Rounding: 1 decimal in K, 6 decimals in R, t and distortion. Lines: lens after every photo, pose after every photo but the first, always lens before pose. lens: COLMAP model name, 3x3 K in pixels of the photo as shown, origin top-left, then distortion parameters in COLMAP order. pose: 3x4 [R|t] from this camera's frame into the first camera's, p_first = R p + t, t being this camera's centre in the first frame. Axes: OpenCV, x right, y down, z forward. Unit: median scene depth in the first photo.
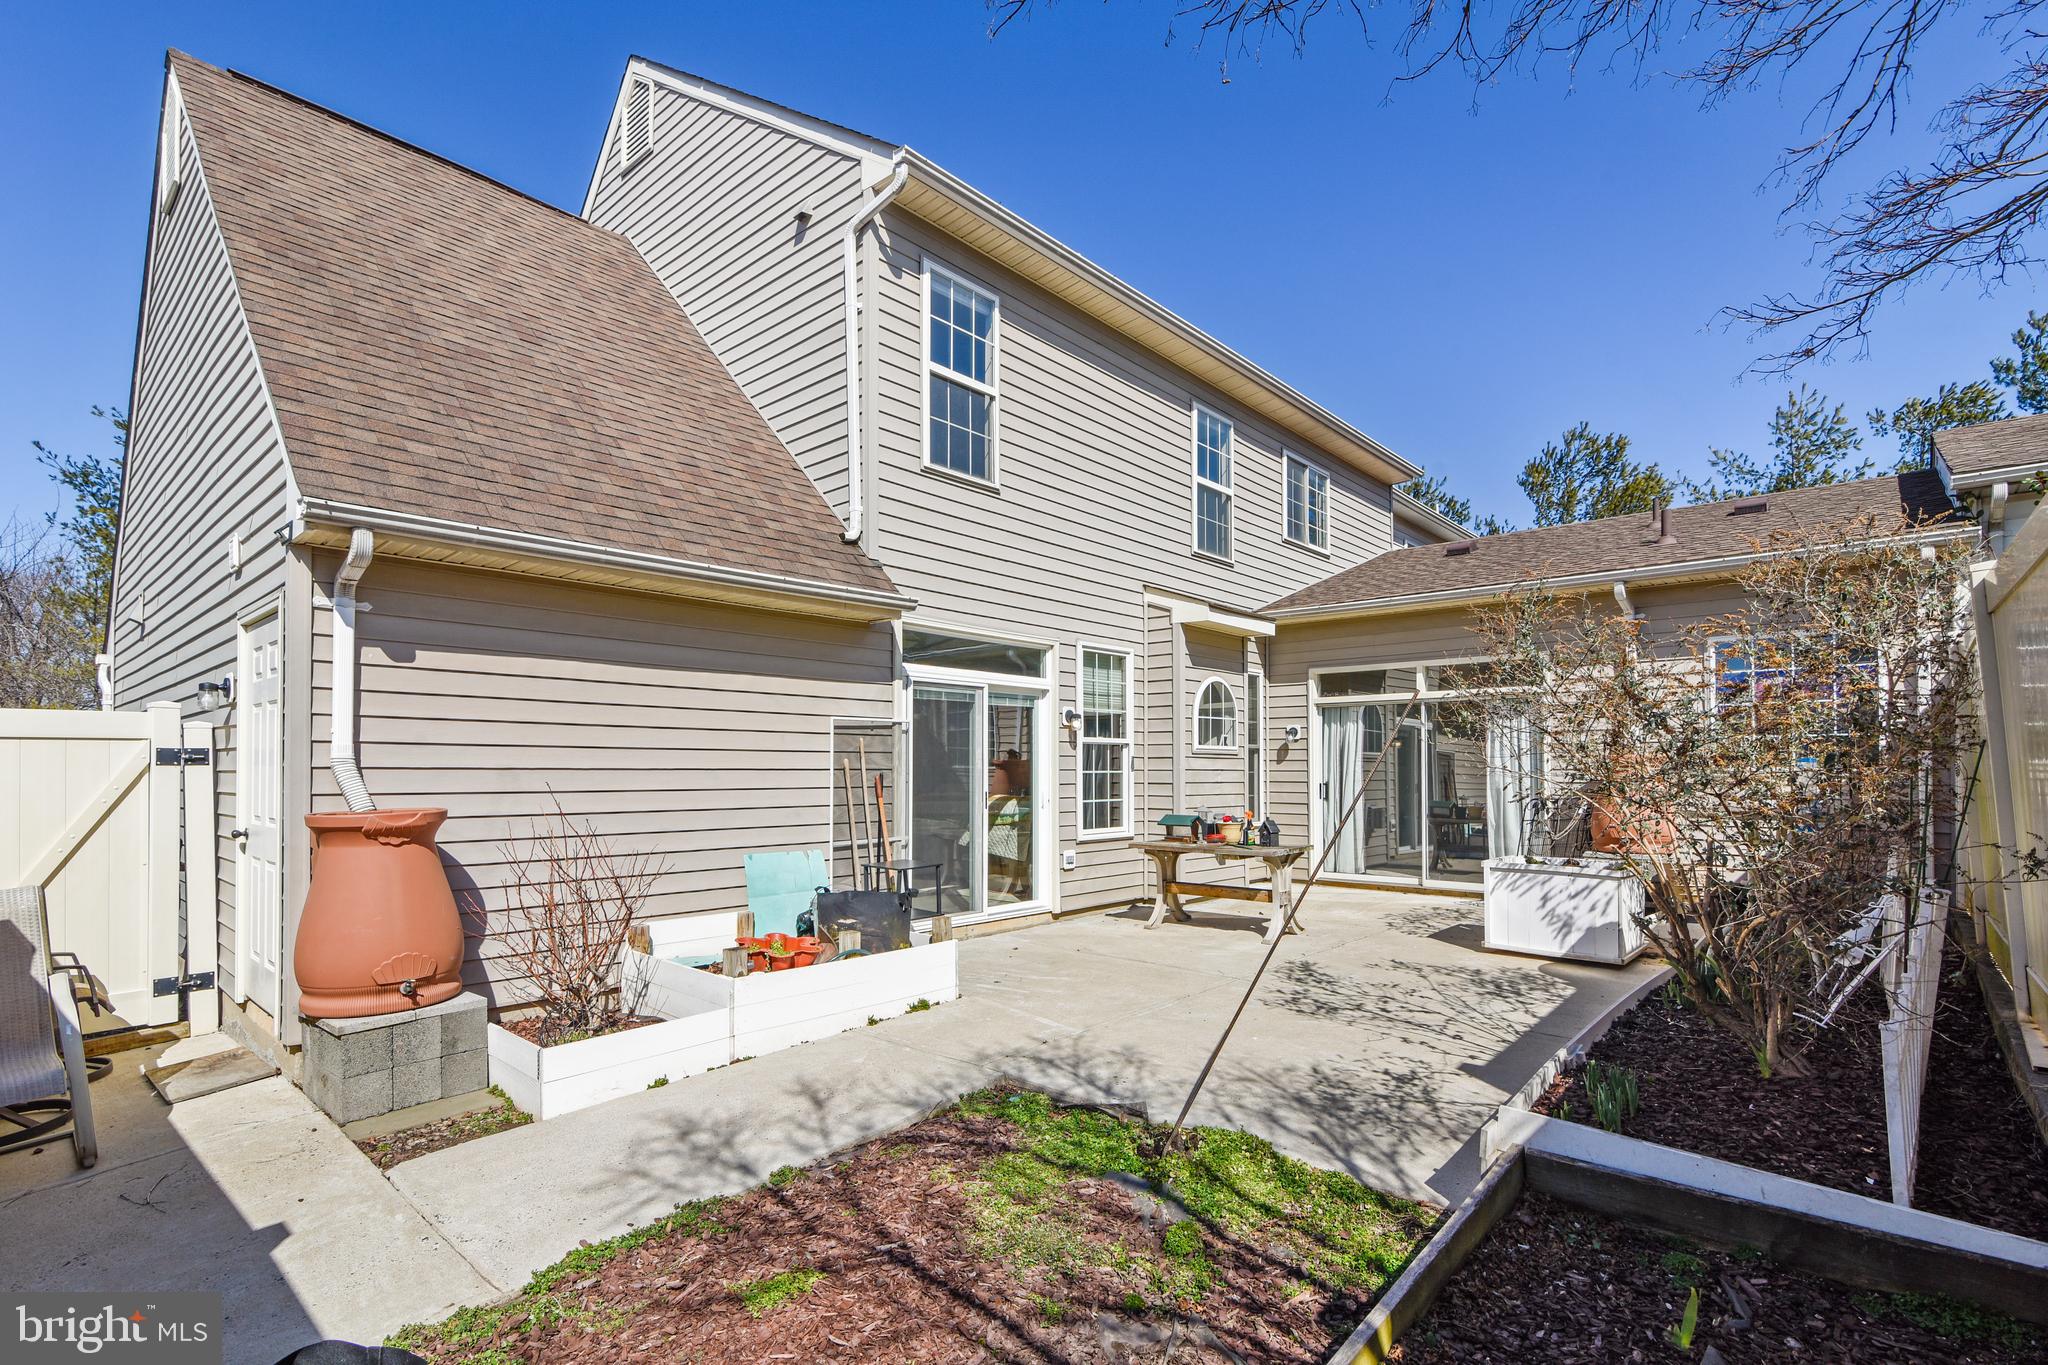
lens RADIAL K [[953.0, 0, 1019.3], [0, 953.0, 744.0], [0, 0, 1]] dist [-0.000621, -0.000166]
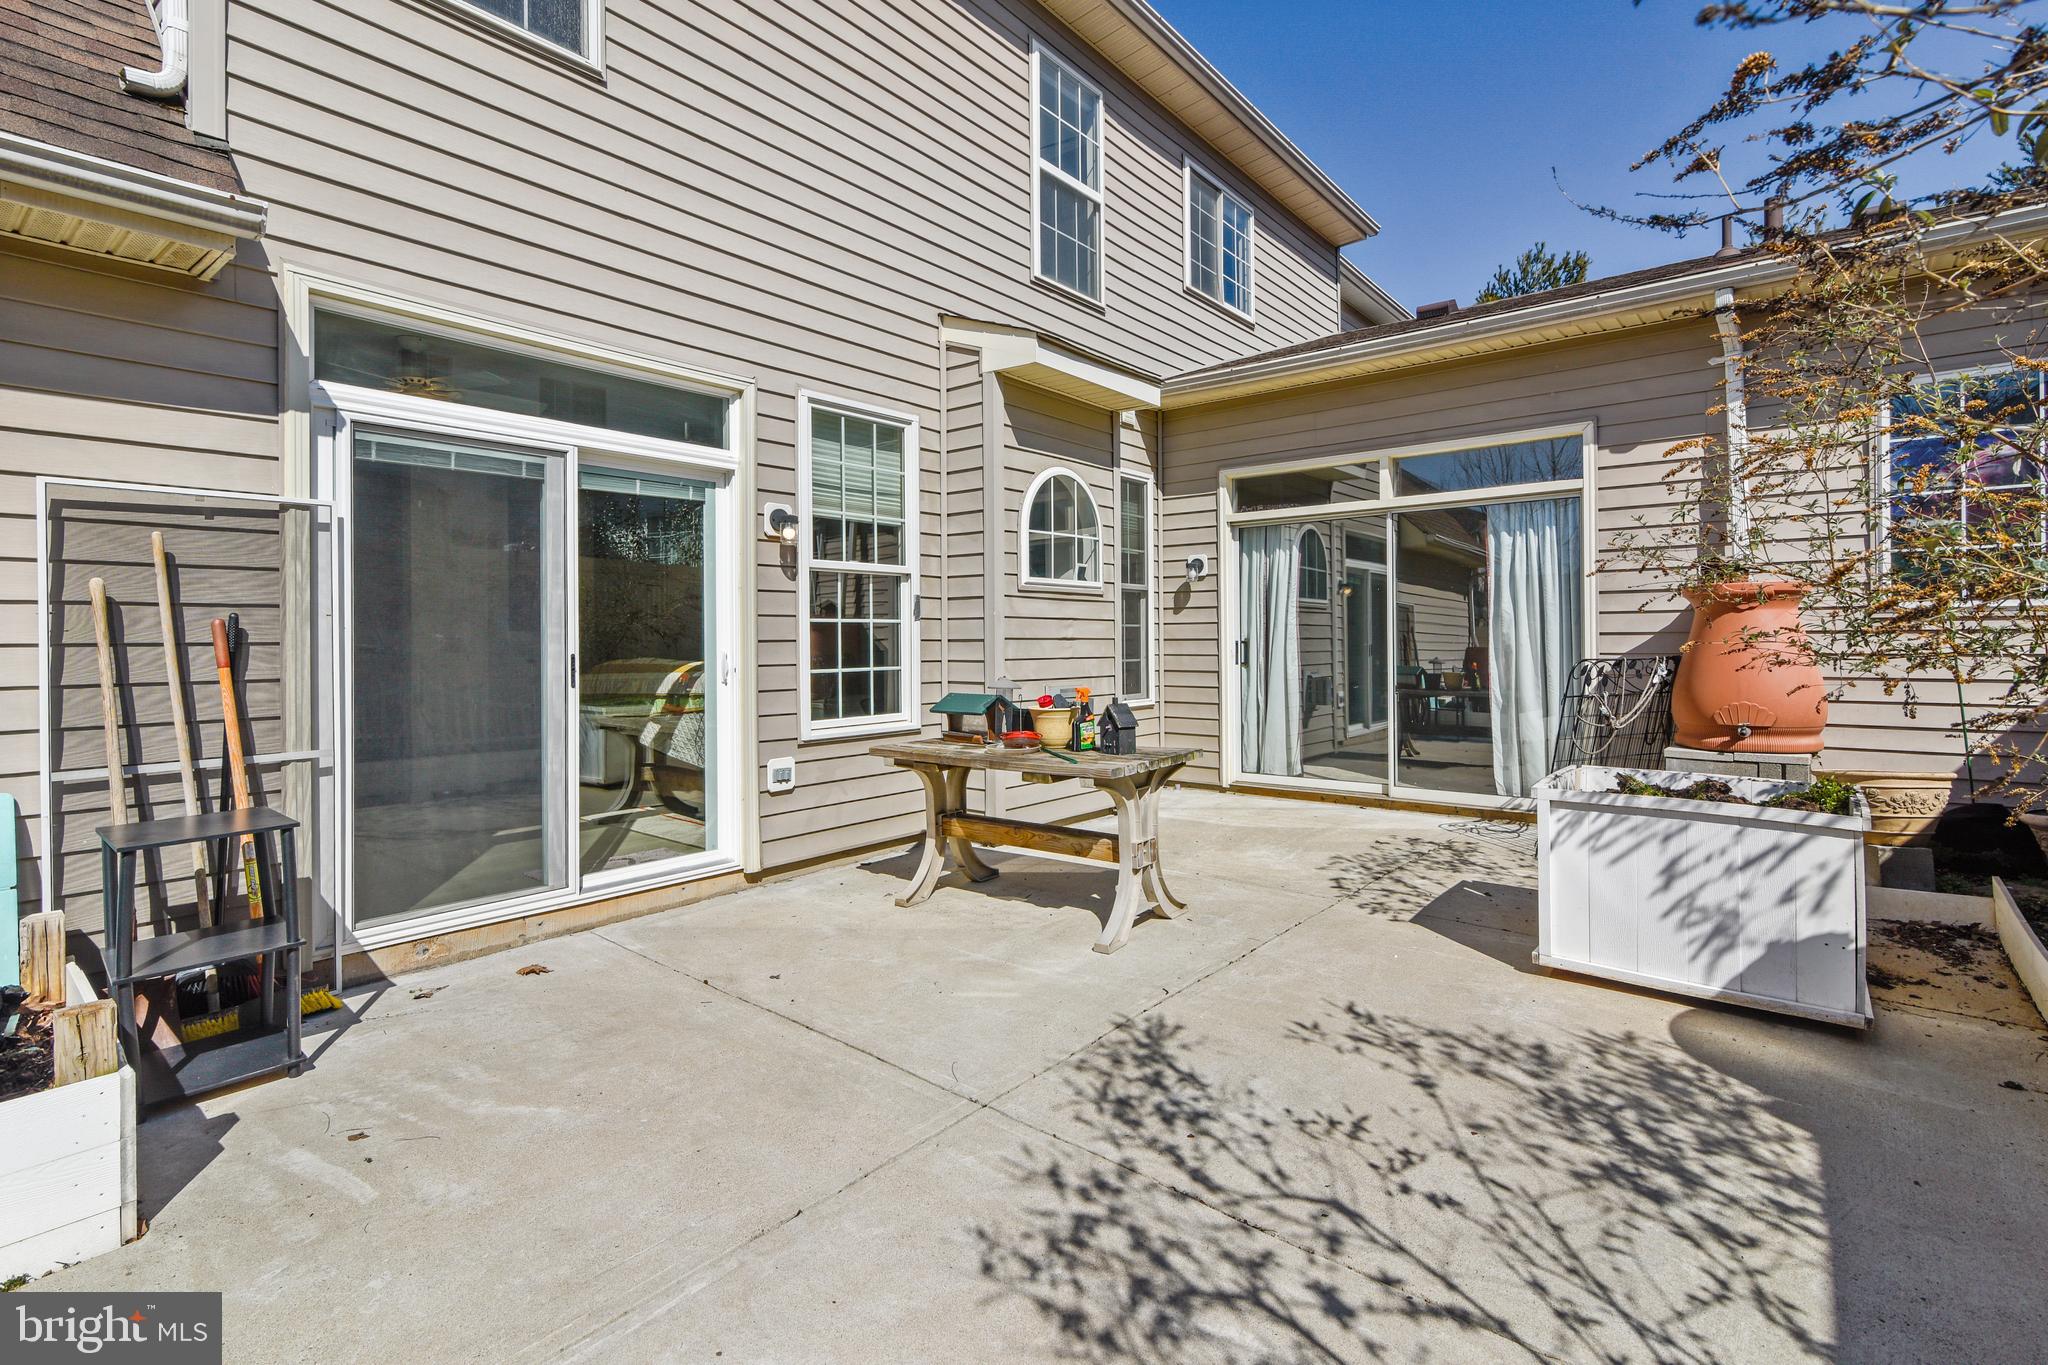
lens RADIAL K [[953.0, 0, 1012.9], [0, 953.0, 631.8], [0, 0, 1]] dist [-0.000621, -0.000166]
pose [[0.998931, -0.007759, 0.045569, 0.165683], [0.006936, 0.999811, 0.018182, 0.027573], [-0.045701, -0.017846, 0.998796, 0.434296]]
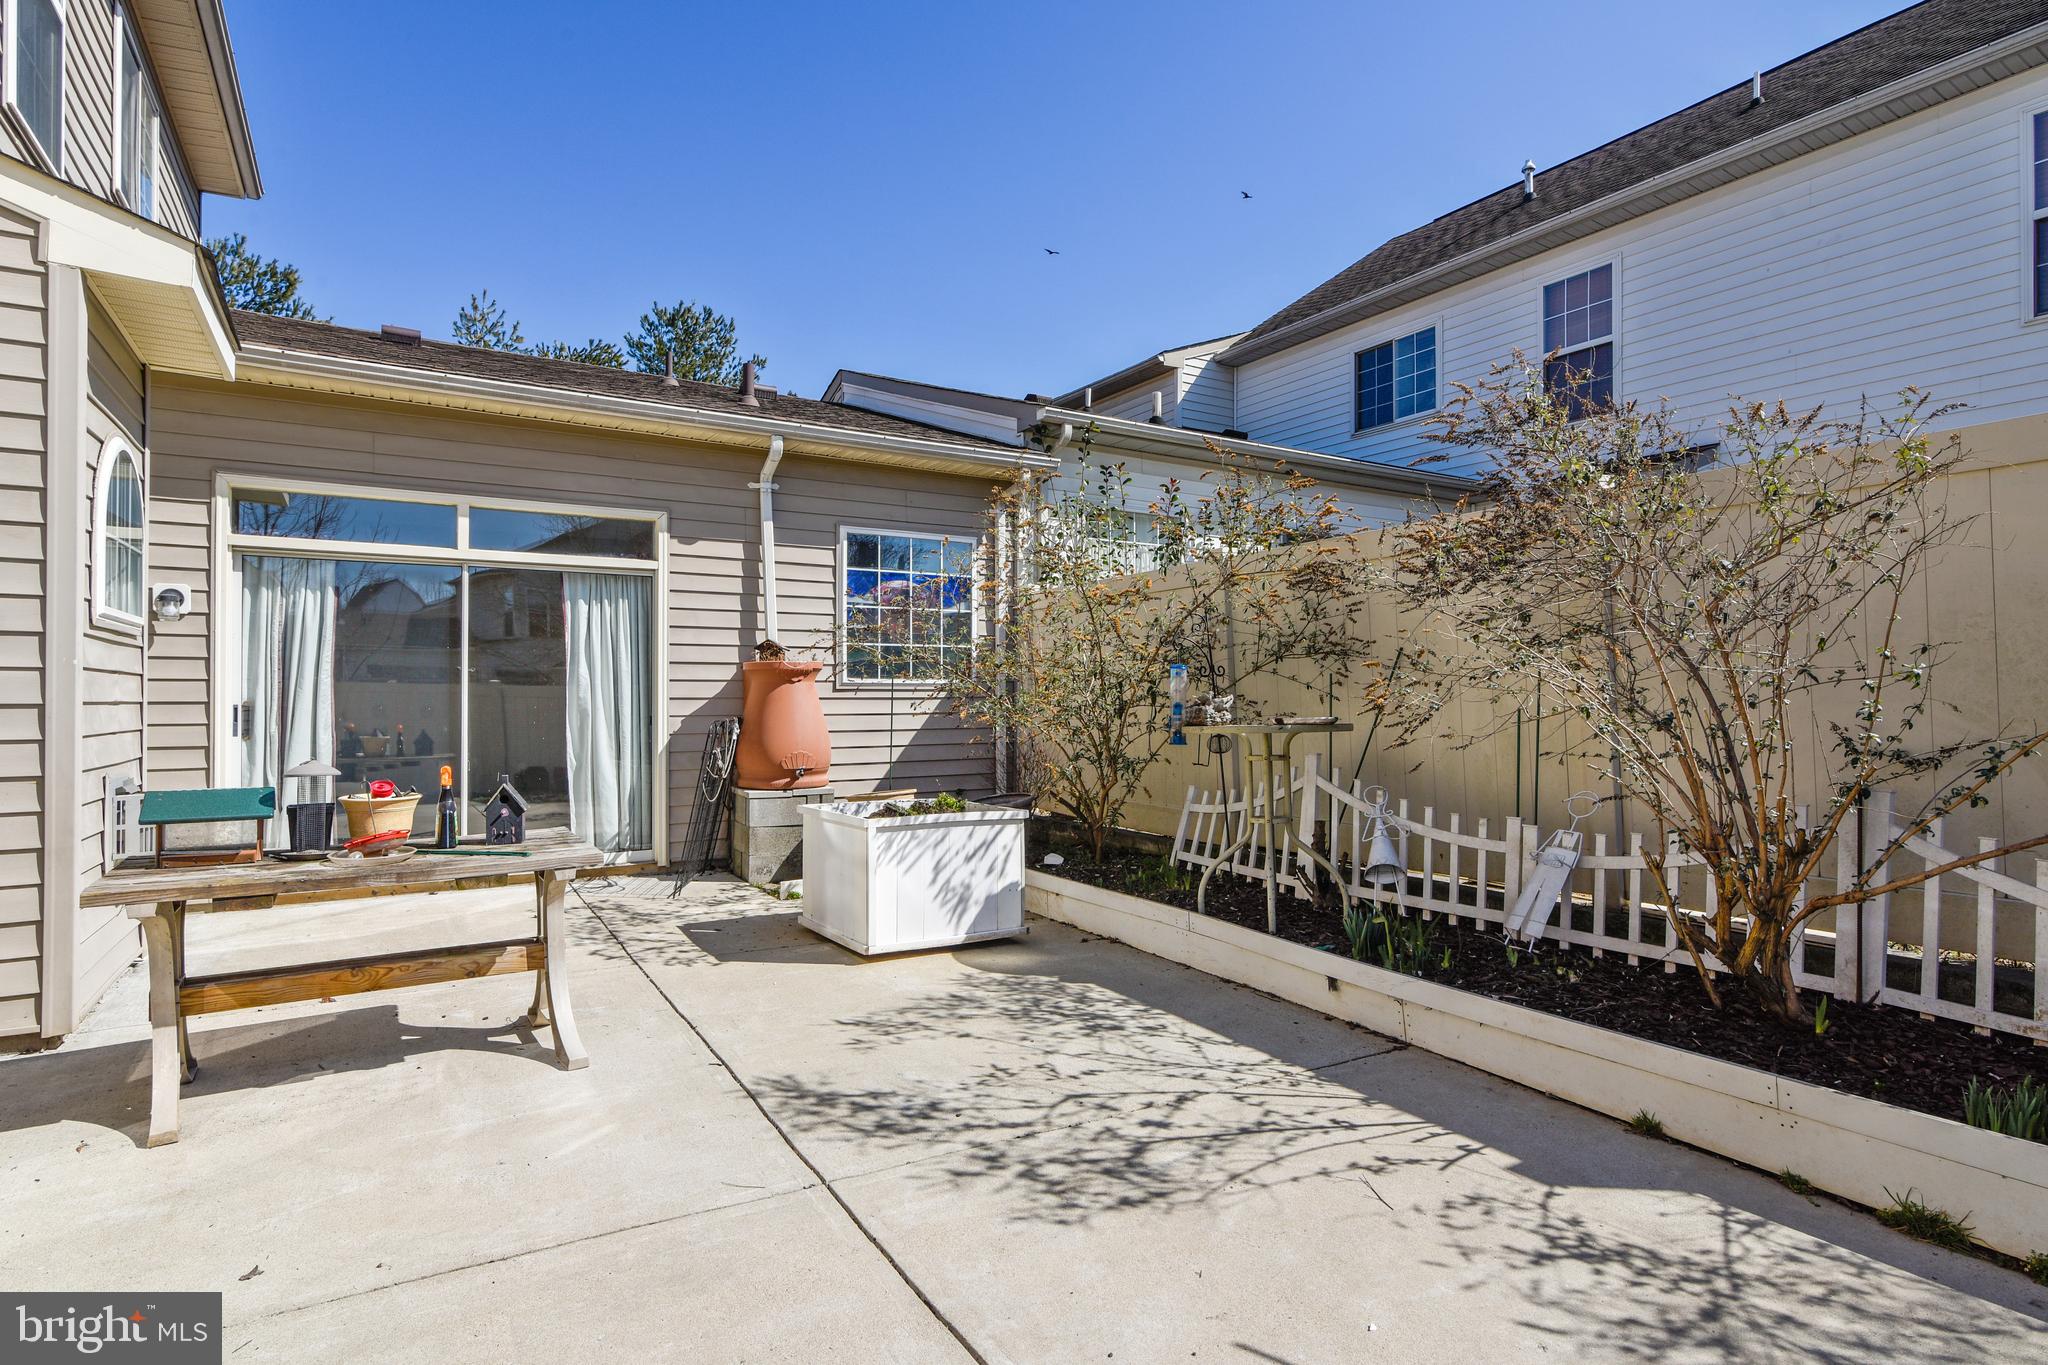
lens RADIAL K [[1041.1, 0, 1009.2], [0, 1041.1, 692.6], [0, 0, 1]] dist [0.001465, 0.002781]
pose [[0.288071, 0.000275, 0.957609, -0.119903], [-0.026818, 0.999610, 0.007780, 0.024944], [-0.957233, -0.027923, 0.287966, 0.583370]]
